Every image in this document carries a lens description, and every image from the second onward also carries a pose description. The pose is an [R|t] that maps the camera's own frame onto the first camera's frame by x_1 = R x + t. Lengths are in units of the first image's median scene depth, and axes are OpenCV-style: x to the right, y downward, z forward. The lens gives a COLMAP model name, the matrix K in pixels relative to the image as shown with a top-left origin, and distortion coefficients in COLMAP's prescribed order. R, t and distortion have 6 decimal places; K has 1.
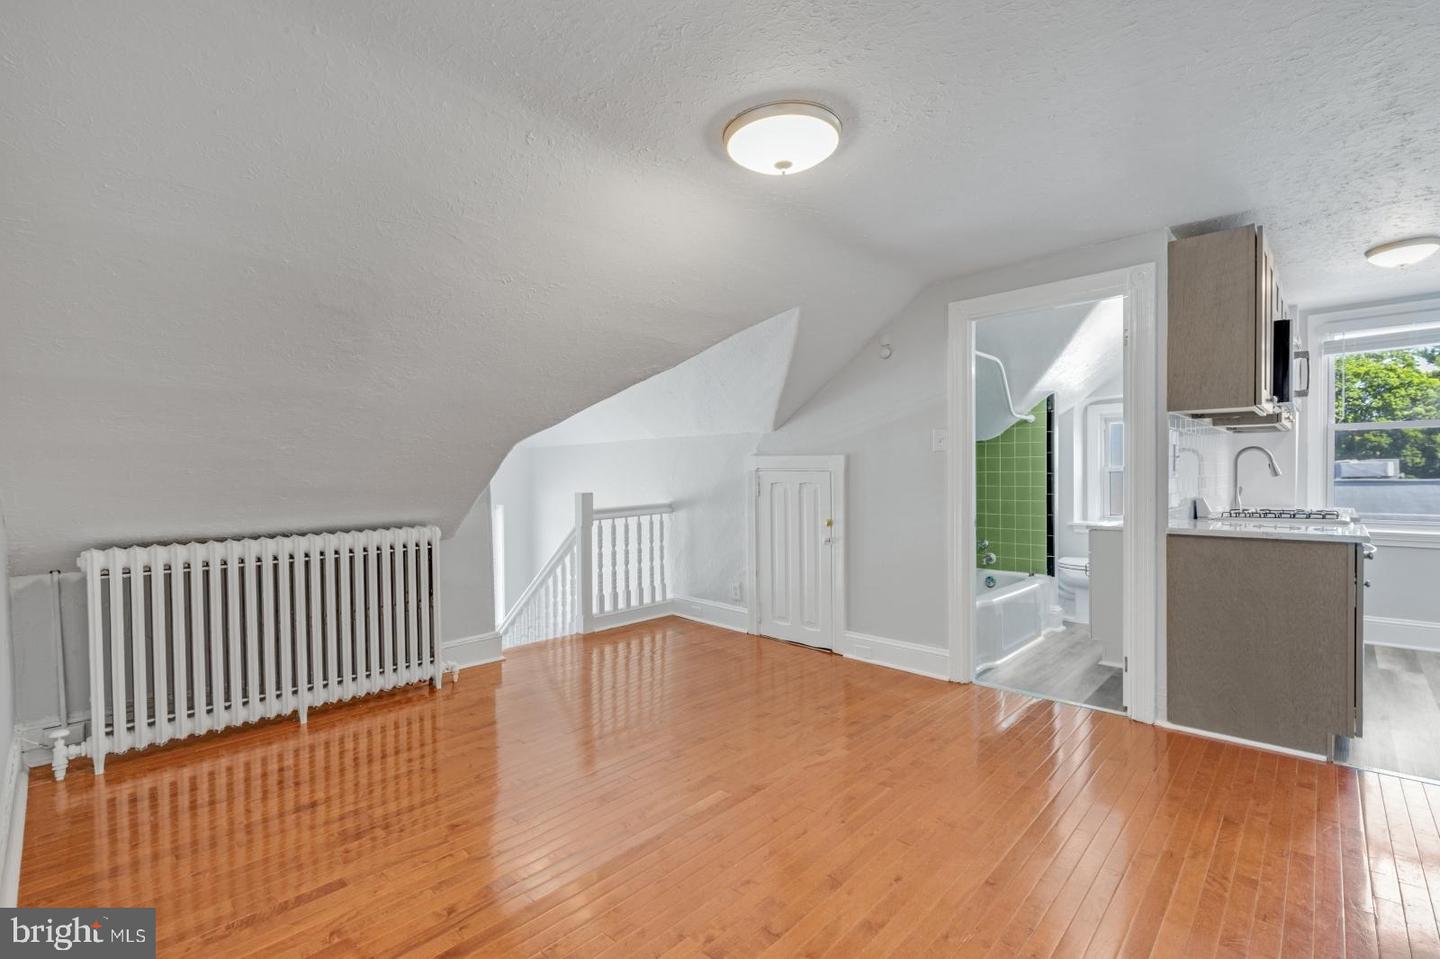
lens RADIAL K [[644.8, 0, 718.1], [0, 644.8, 484.2], [0, 0, 1]] dist [0.003978, -0.001795]
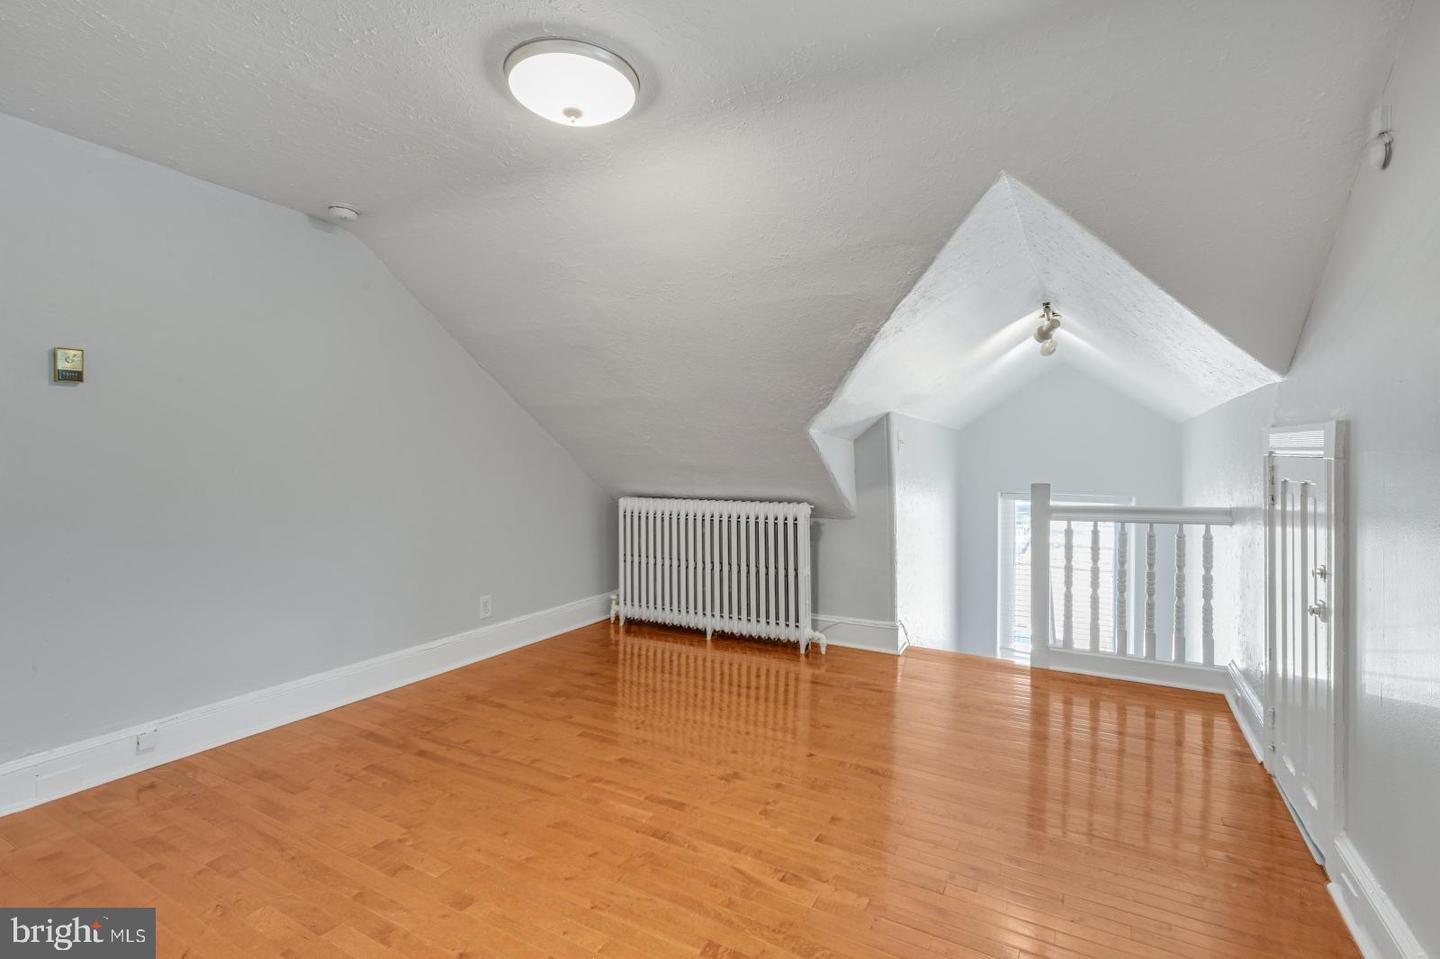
lens RADIAL K [[660.4, 0, 710.1], [0, 660.4, 460.0], [0, 0, 1]] dist [0.004673, -0.001103]
pose [[0.248701, 0.014463, -0.968472, 0.593194], [-0.021592, 0.999723, 0.009385, -0.016825], [0.968340, 0.018578, 0.248944, 0.551945]]
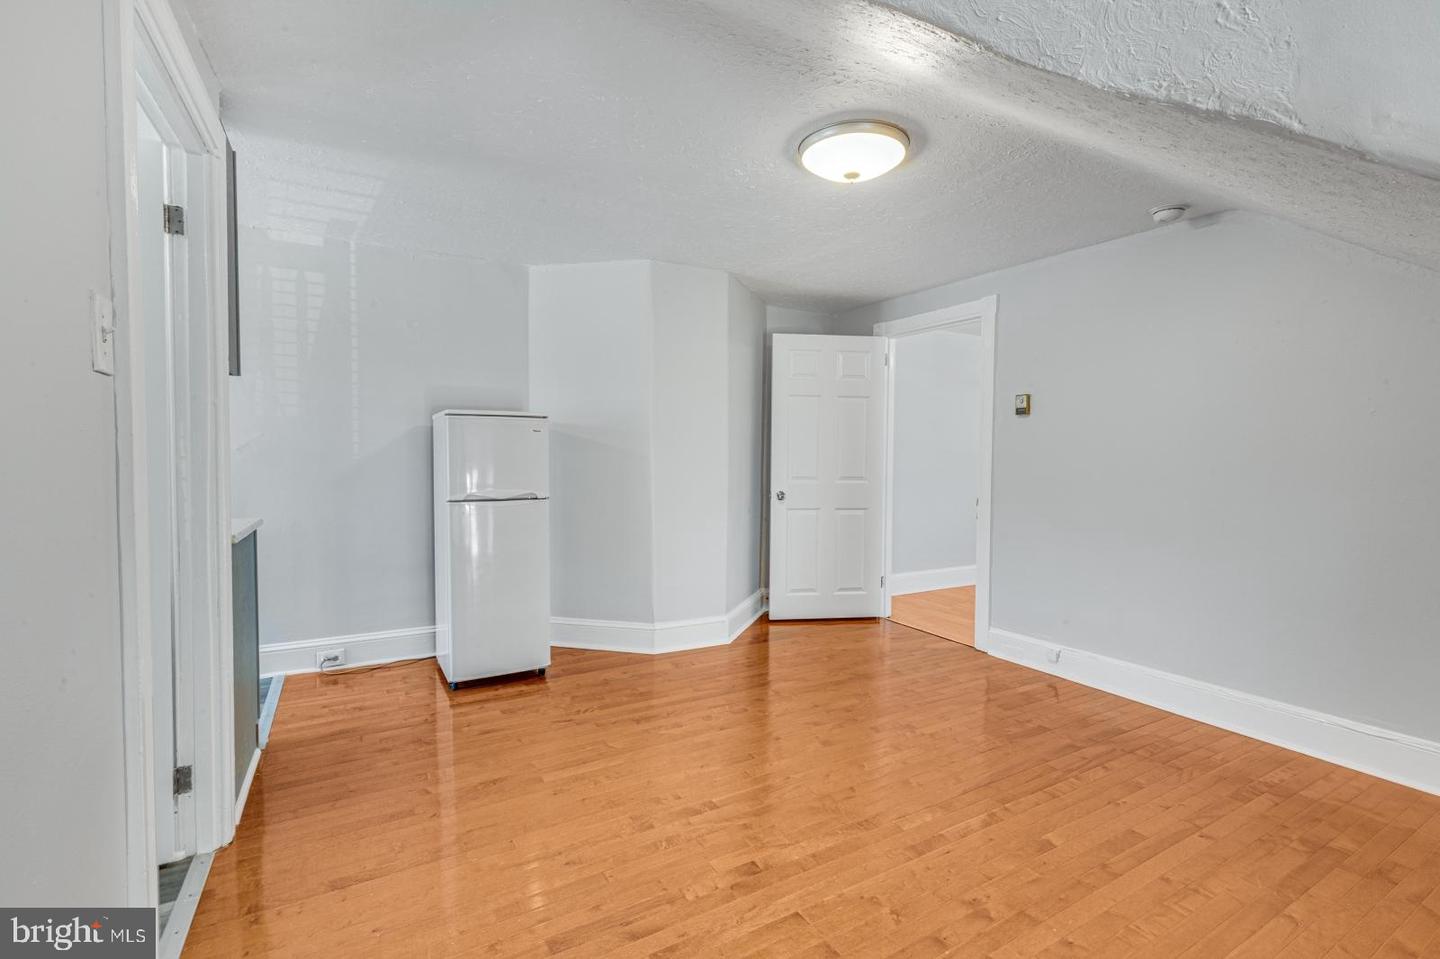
lens RADIAL K [[644.8, 0, 718.1], [0, 644.8, 484.2], [0, 0, 1]] dist [0.003978, -0.001795]
pose [[-0.959593, -0.008055, 0.281275, 0.002939], [0.005552, 0.998854, 0.047545, -0.013743], [-0.281336, 0.047186, -0.958449, 1.223138]]
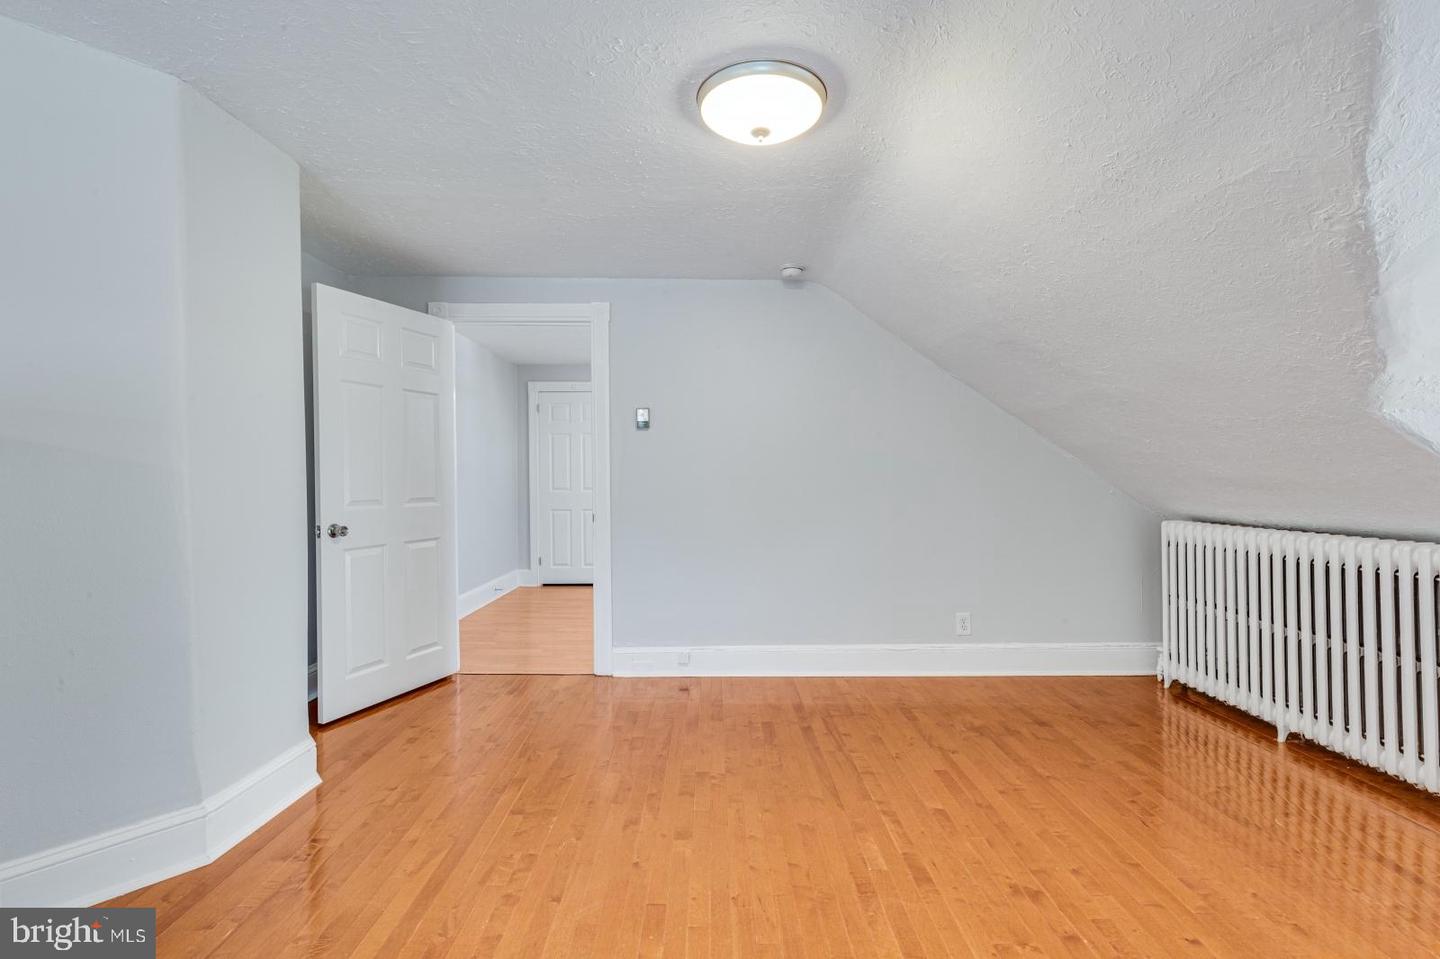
lens RADIAL K [[644.8, 0, 718.1], [0, 644.8, 484.2], [0, 0, 1]] dist [0.003978, -0.001795]
pose [[-0.719182, 0.023331, -0.694430, 0.453106], [0.003699, 0.999550, 0.029751, -0.013457], [0.694812, 0.018827, -0.718945, 0.929669]]
